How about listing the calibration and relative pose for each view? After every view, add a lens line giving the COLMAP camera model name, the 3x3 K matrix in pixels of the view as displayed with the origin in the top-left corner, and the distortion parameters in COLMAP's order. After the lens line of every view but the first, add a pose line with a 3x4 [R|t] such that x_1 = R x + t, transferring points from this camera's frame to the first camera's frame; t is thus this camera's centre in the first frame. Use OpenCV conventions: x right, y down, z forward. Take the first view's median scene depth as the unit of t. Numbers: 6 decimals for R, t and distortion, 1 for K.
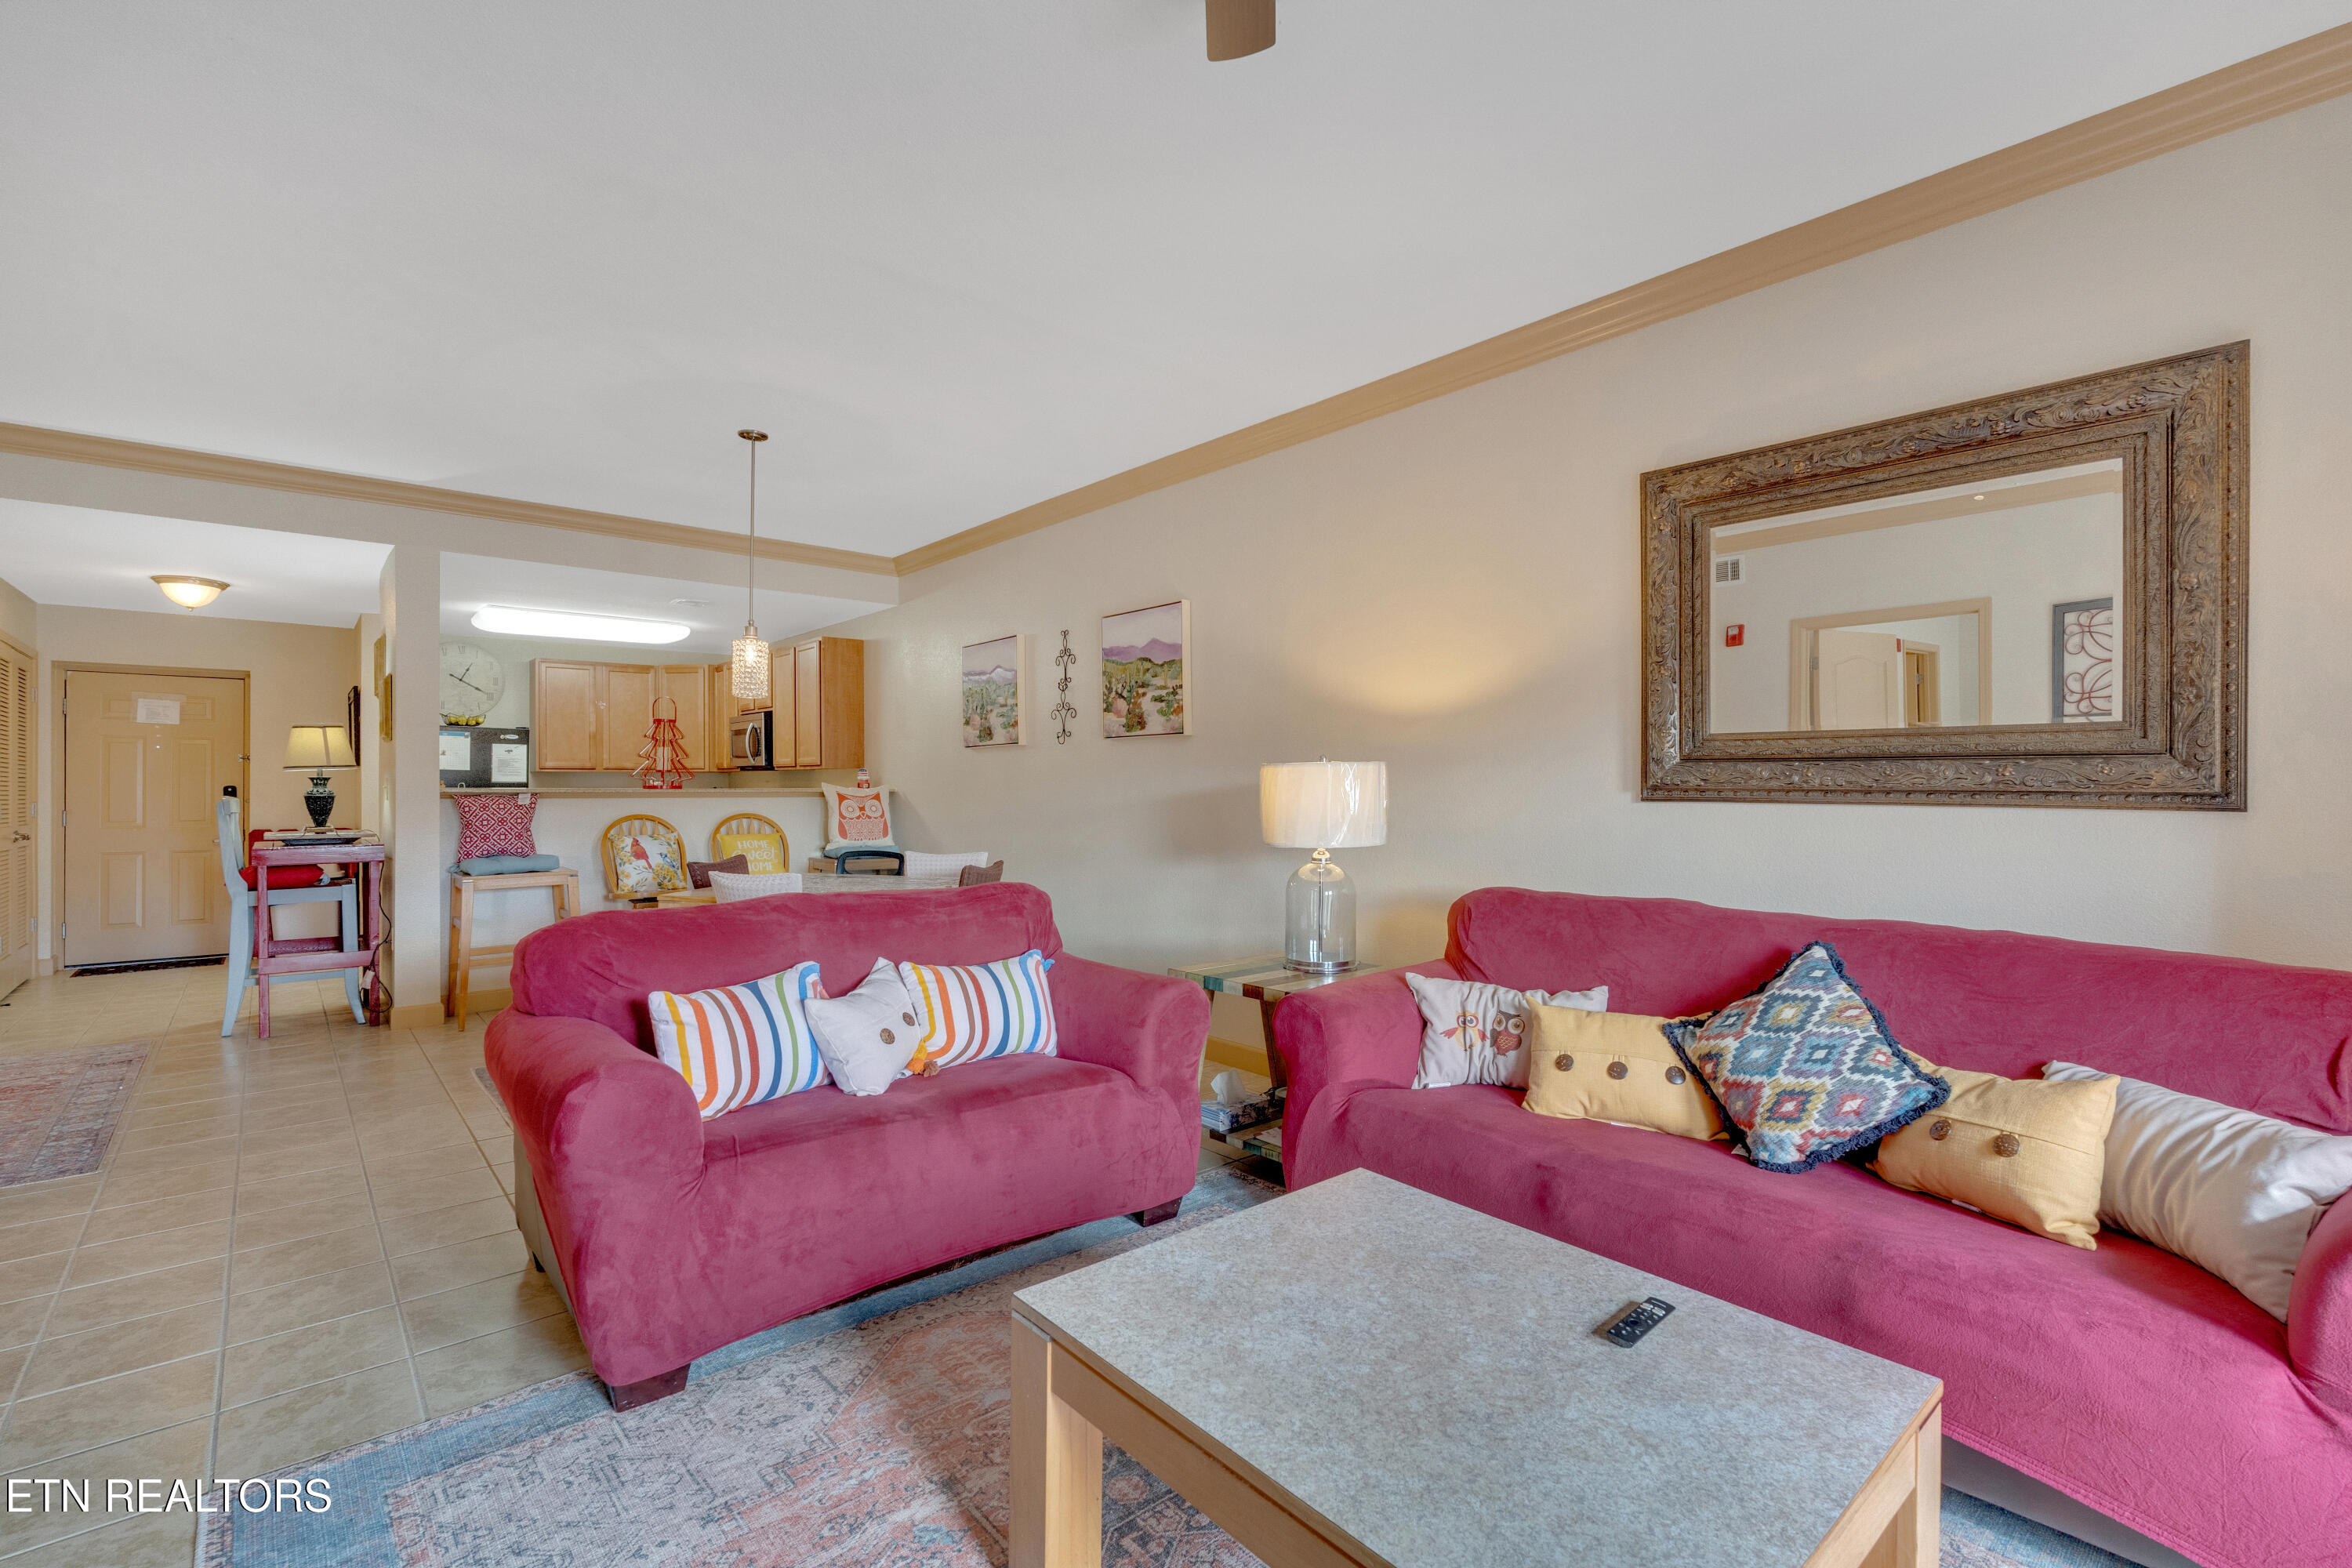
lens RADIAL K [[1026.1, 0, 1195.0], [0, 1026.1, 790.1], [0, 0, 1]] dist [-0.010037, 0.001145]
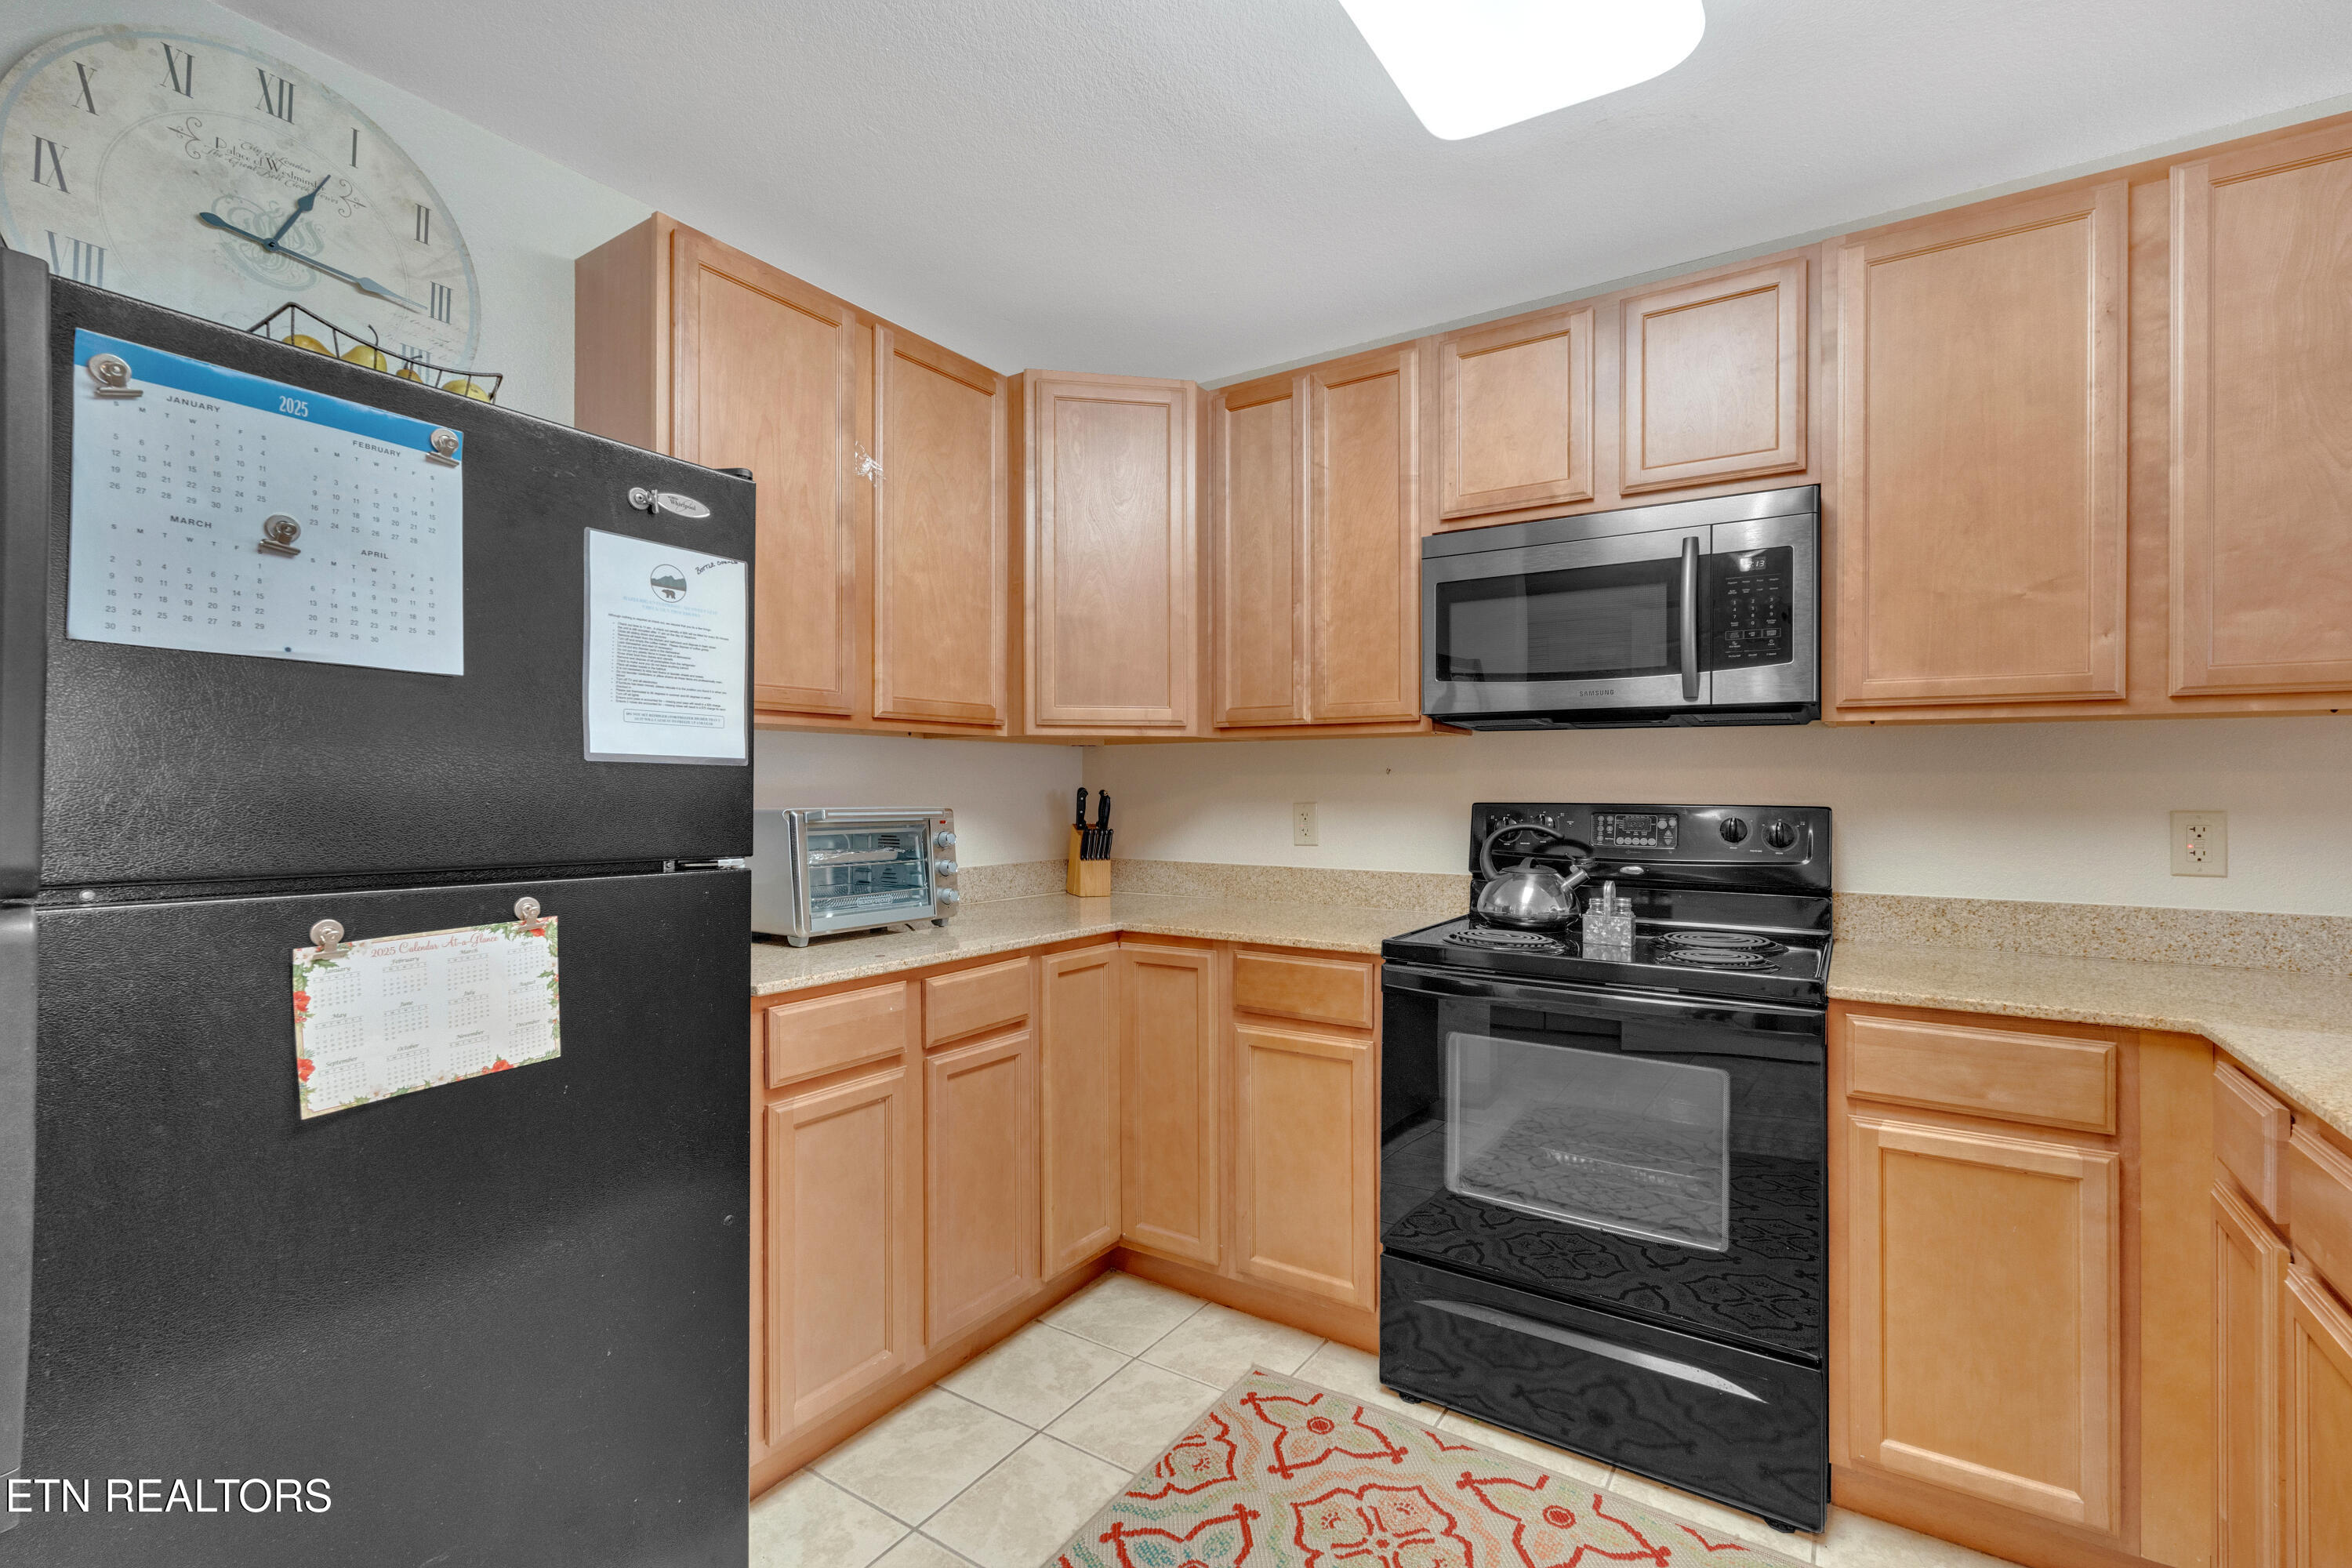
lens RADIAL K [[1026.1, 0, 1168.7], [0, 1026.1, 784.8], [0, 0, 1]] dist [-0.010037, 0.001145]
pose [[0.969006, 0.006638, 0.246948, -0.625938], [-0.003843, 0.999923, -0.011800, -0.001831], [-0.247008, 0.010485, 0.968957, 0.801296]]
